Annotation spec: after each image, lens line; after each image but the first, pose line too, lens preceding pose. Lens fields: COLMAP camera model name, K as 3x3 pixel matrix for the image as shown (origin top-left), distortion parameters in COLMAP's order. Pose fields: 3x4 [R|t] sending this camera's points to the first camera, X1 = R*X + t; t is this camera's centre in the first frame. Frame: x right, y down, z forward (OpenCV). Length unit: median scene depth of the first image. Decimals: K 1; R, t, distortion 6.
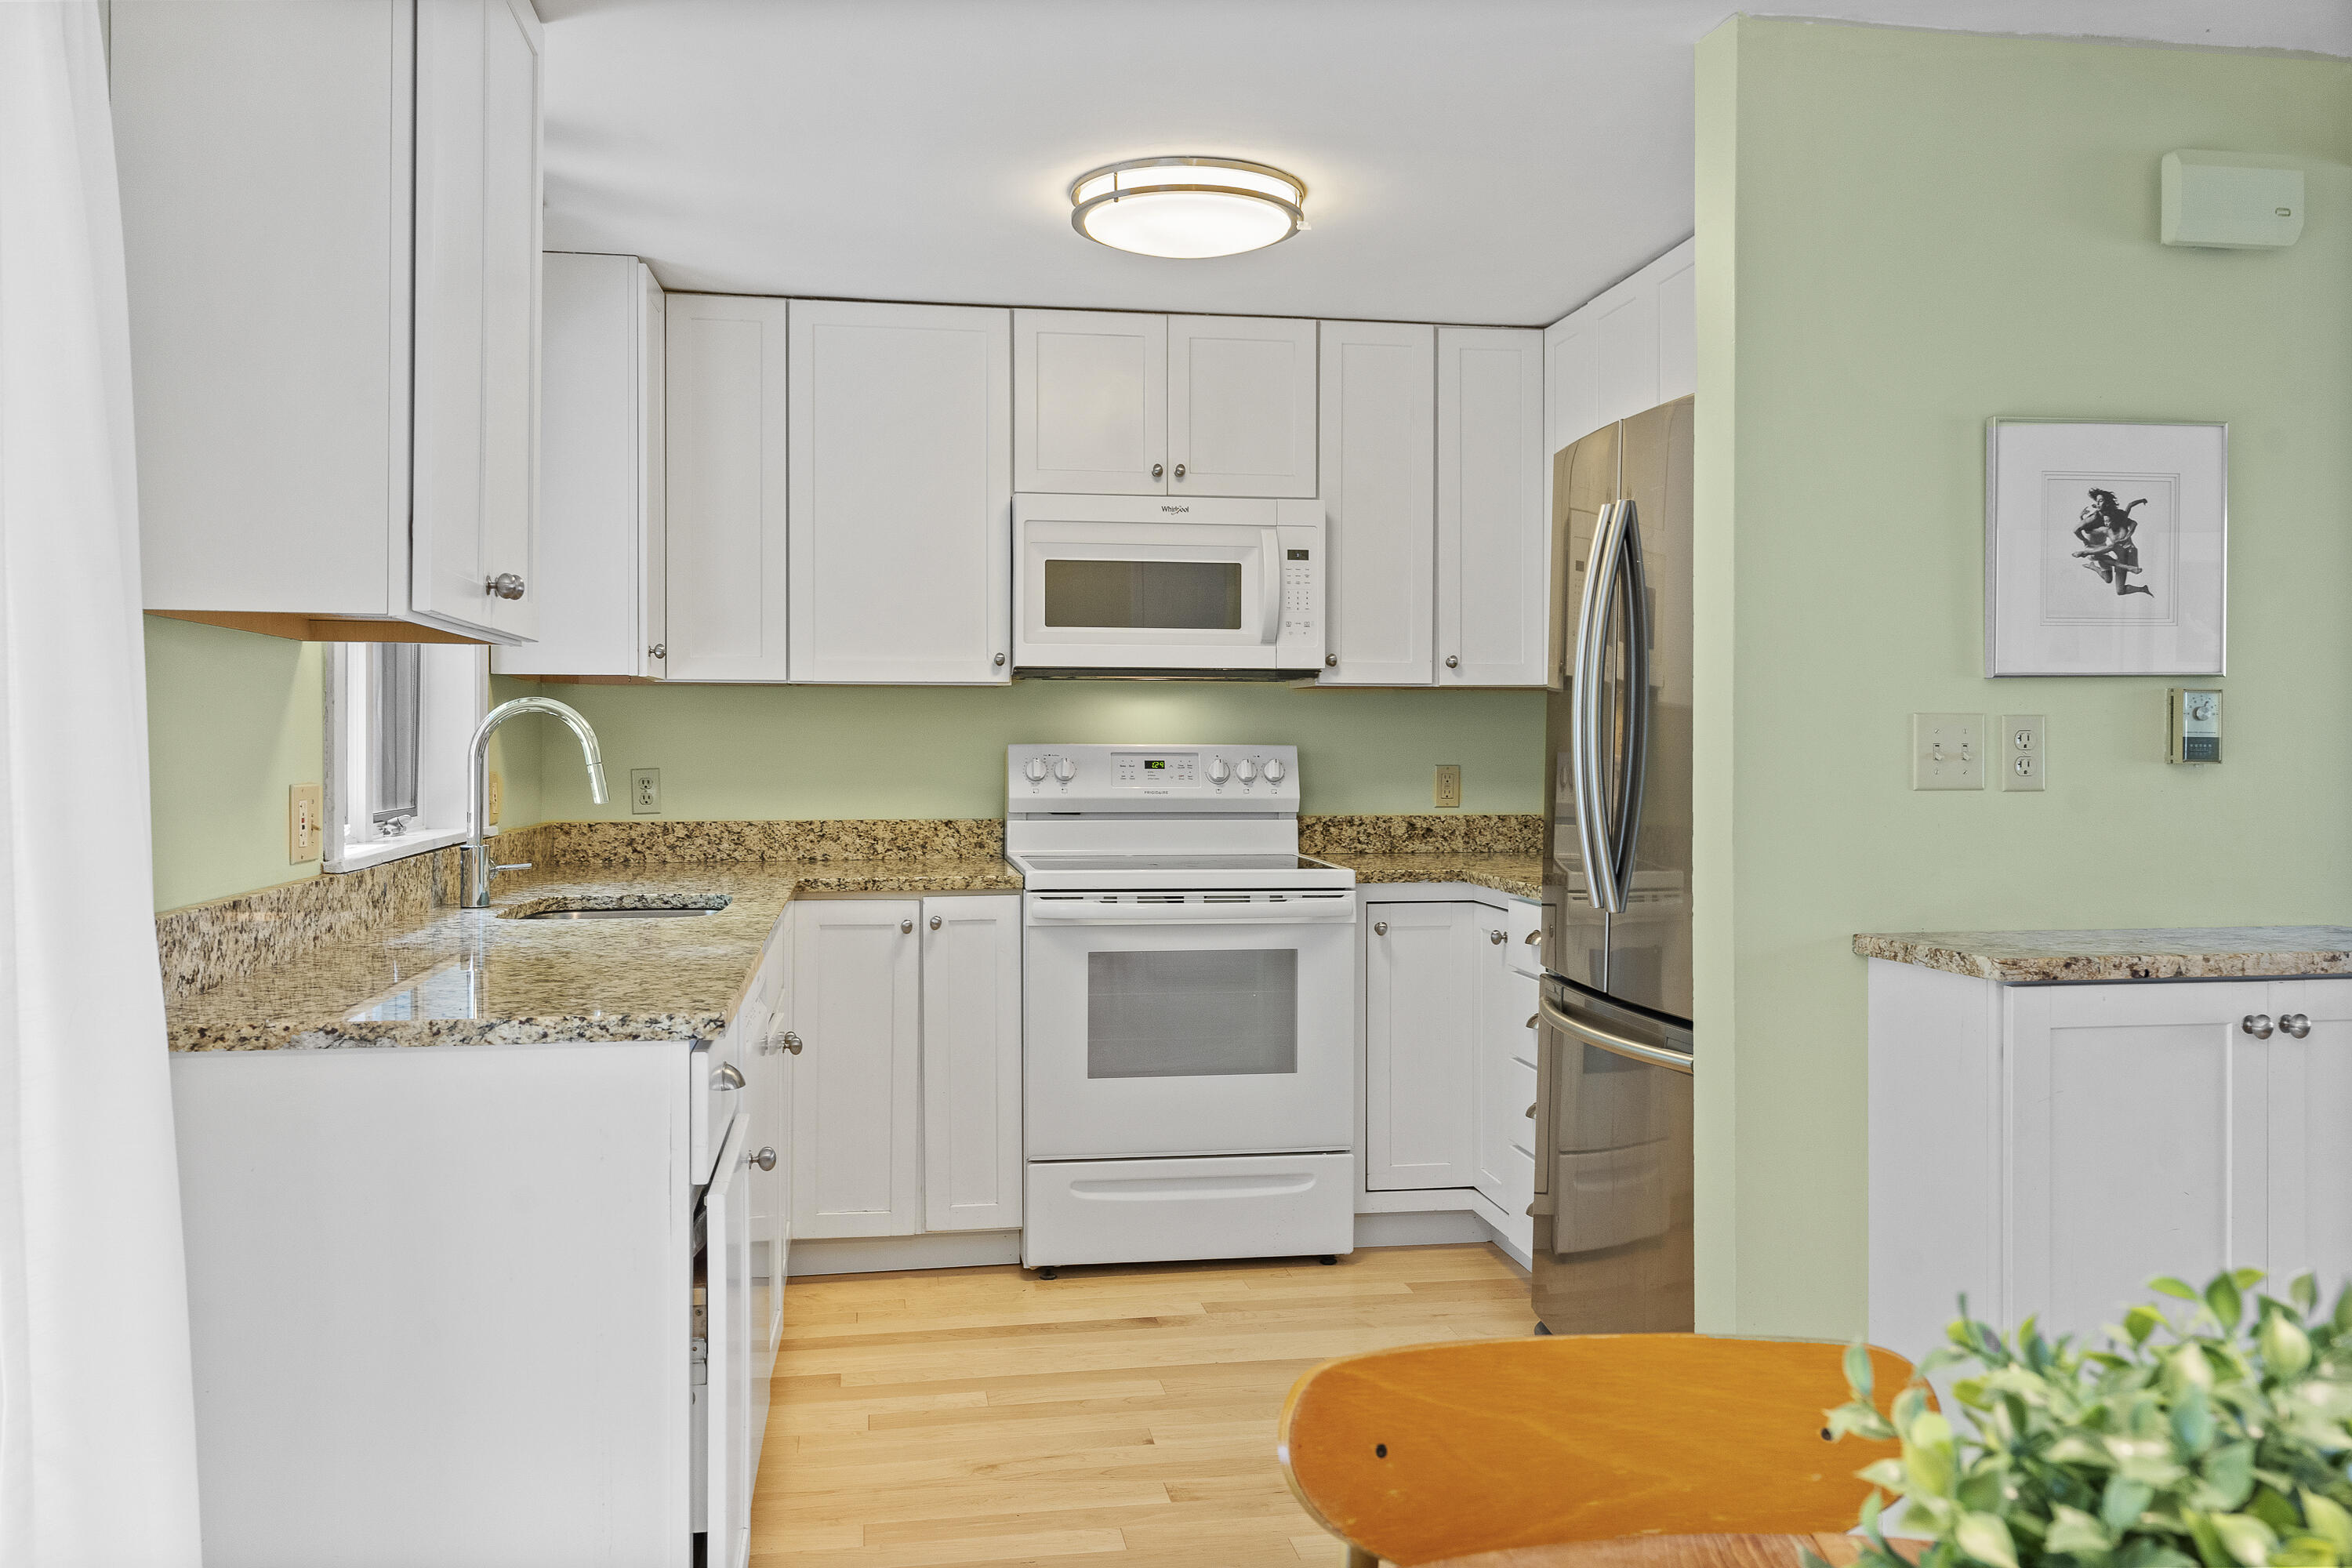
lens RADIAL K [[1827.7, 0, 1176.9], [0, 1827.7, 752.7], [0, 0, 1]] dist [0.004764, -0.004602]
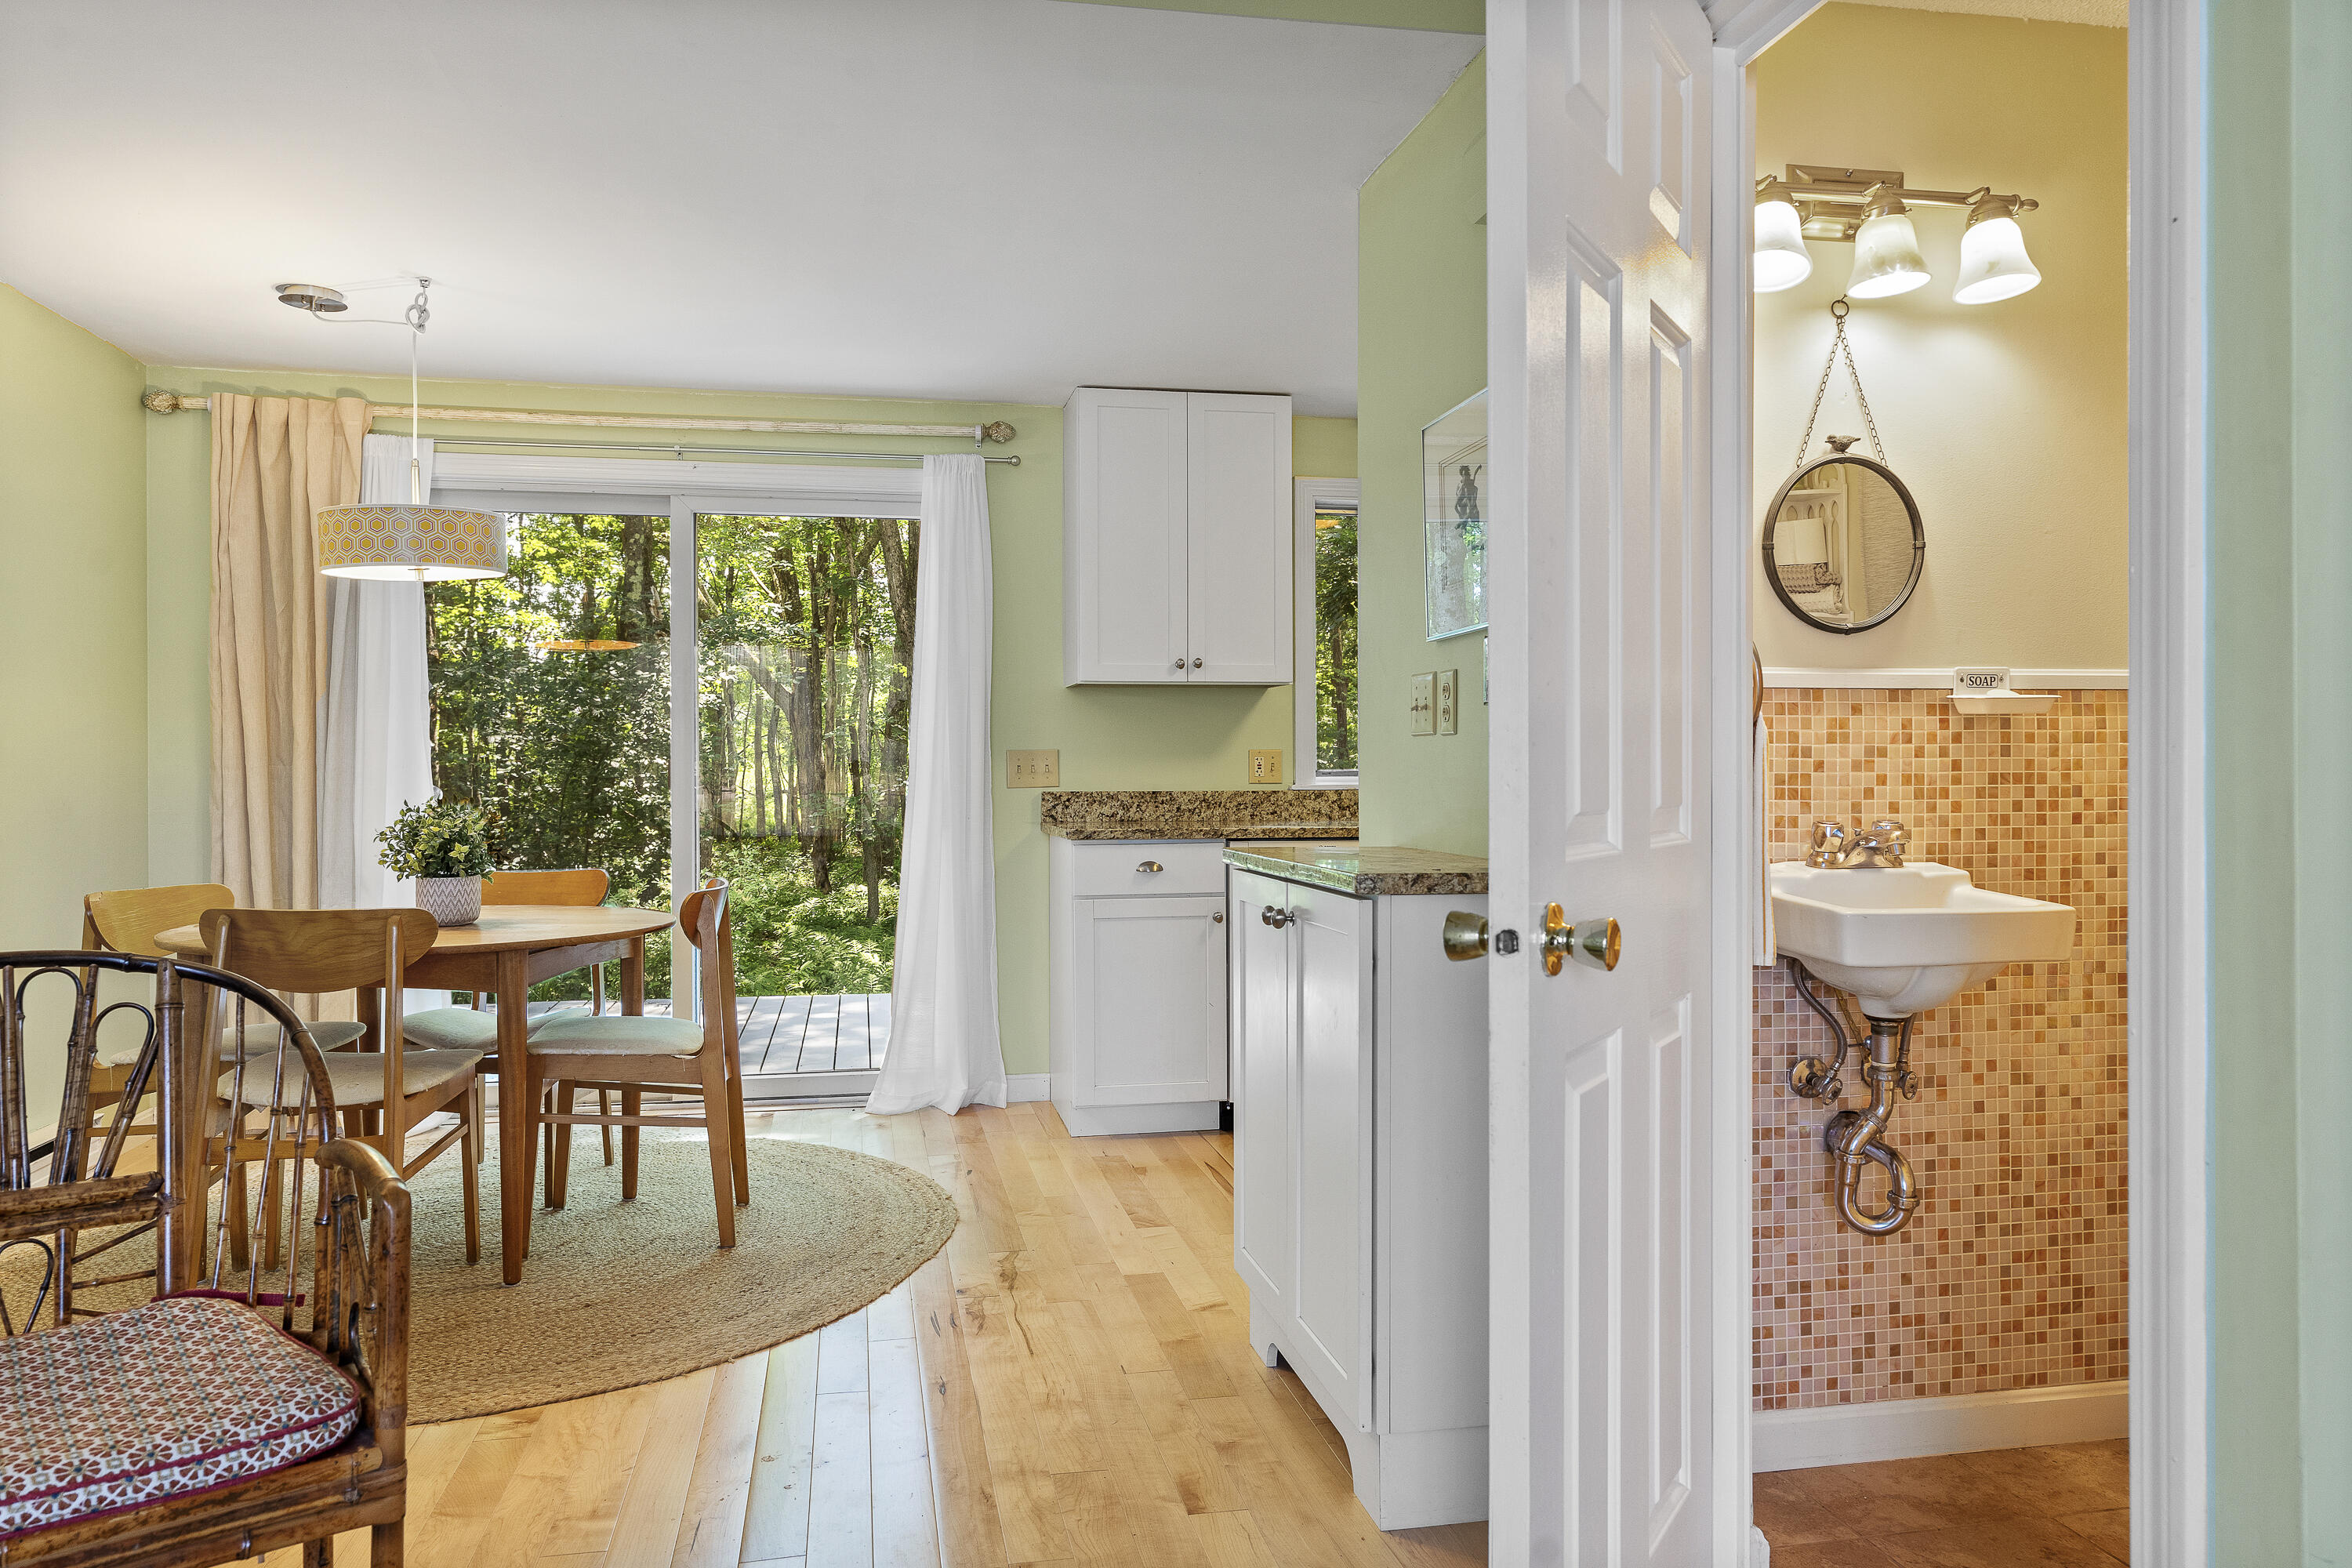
lens RADIAL K [[1592.6, 0, 1160.5], [0, 1592.6, 772.3], [0, 0, 1]] dist [0.010040, -0.000043]
pose [[0.022727, -0.000993, -0.999741, 1.080793], [-0.001794, 0.999998, -0.001034, 0.033672], [0.999740, 0.001817, 0.022725, 0.576761]]
